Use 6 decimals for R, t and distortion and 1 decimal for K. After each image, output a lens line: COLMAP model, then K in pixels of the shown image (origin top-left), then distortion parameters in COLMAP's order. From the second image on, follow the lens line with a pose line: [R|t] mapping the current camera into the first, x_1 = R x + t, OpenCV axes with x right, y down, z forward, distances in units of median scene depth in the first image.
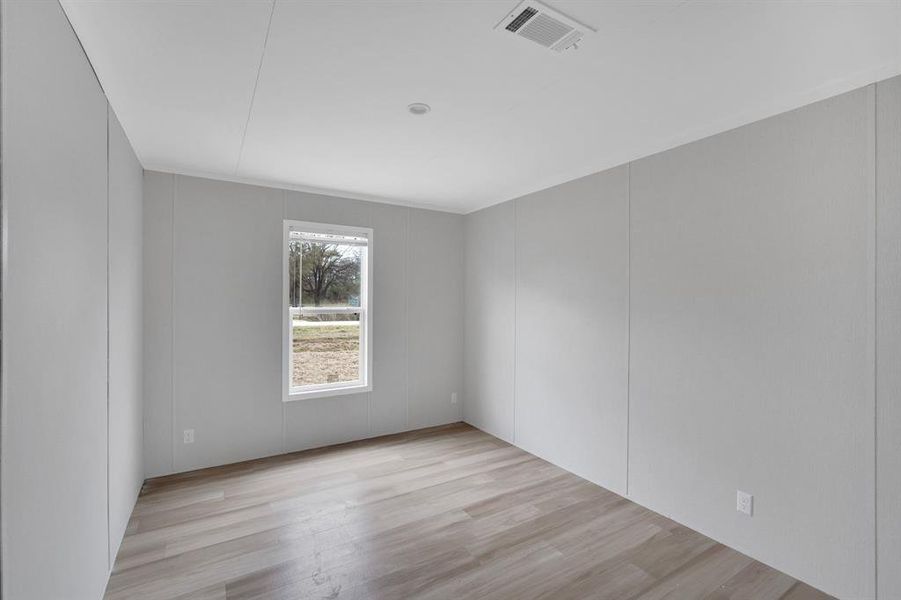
lens RADIAL K [[402.1, 0, 461.6], [0, 402.1, 277.8], [0, 0, 1]] dist [0.004438, -0.000113]
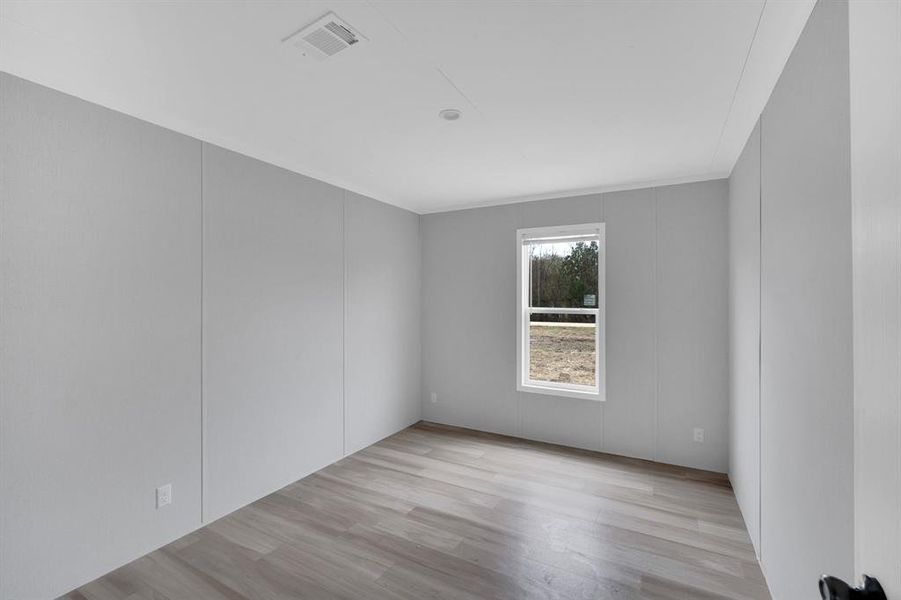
lens RADIAL K [[402.1, 0, 448.3], [0, 402.1, 279.8], [0, 0, 1]] dist [0.004438, -0.000113]
pose [[0.465580, -0.057867, -0.883112, 0.482287], [0.057336, 0.997736, -0.035151, 0.022678], [0.883147, -0.034269, 0.467843, 0.306278]]
